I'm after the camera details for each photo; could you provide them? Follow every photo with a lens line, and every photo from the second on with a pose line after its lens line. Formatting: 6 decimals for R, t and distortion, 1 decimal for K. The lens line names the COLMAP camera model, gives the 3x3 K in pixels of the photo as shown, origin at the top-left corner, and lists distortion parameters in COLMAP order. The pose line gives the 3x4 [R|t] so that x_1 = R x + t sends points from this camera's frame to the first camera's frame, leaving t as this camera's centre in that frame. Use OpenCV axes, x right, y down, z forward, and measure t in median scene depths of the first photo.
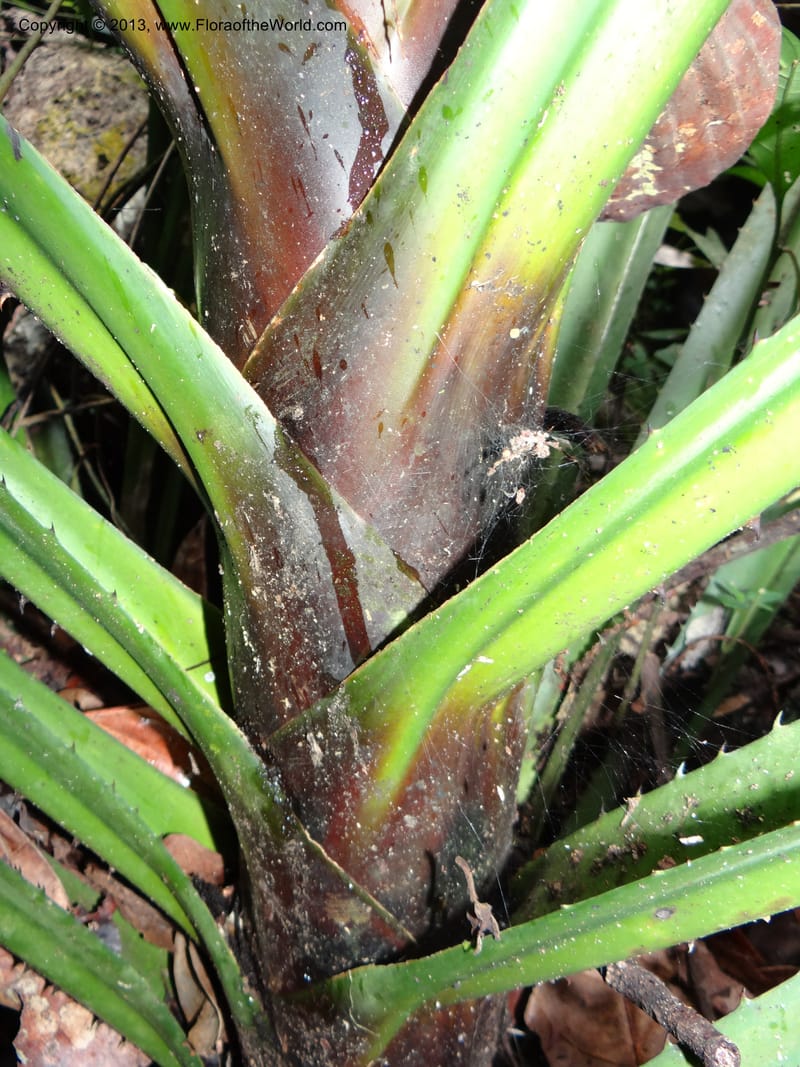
lens RADIAL K [[834.7, 0, 400.0], [0, 834.7, 533.5], [0, 0, 1]] dist [-0.008506, -0.007328]
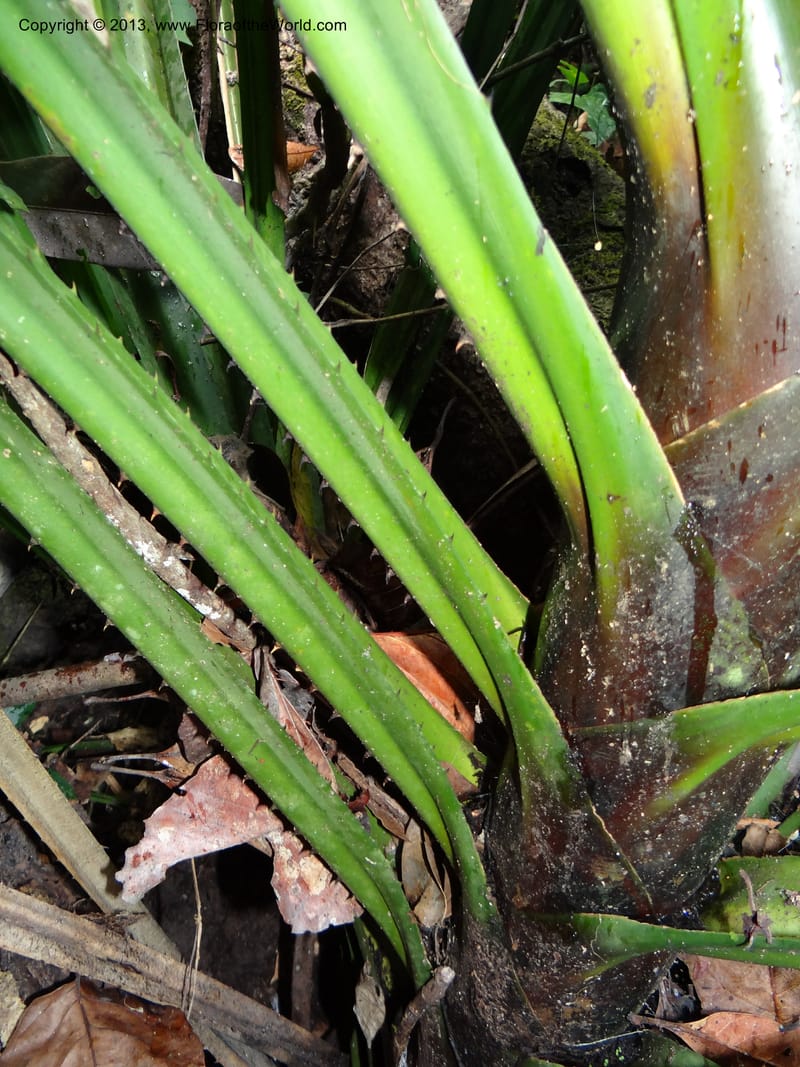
lens RADIAL K [[834.7, 0, 400.0], [0, 834.7, 533.5], [0, 0, 1]] dist [-0.008506, -0.007328]
pose [[0.979388, 0.192021, -0.062665, -0.422871], [-0.177617, 0.966460, 0.185493, -0.221138], [0.096182, -0.170539, 0.980645, -0.164714]]
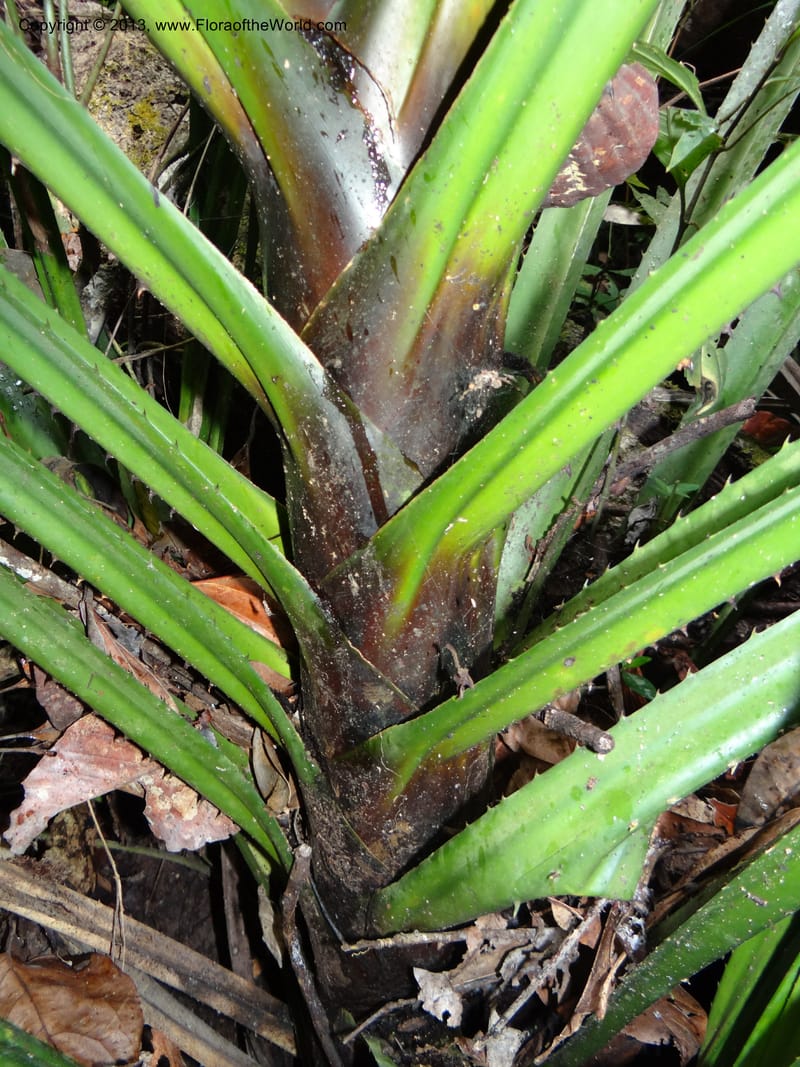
lens RADIAL K [[834.7, 0, 400.0], [0, 834.7, 533.5], [0, 0, 1]] dist [-0.008506, -0.007328]
pose [[0.999572, -0.026383, -0.012617, 0.004745], [0.027375, 0.995891, 0.086322, 0.037487], [0.010287, -0.086631, 0.996187, -0.531958]]
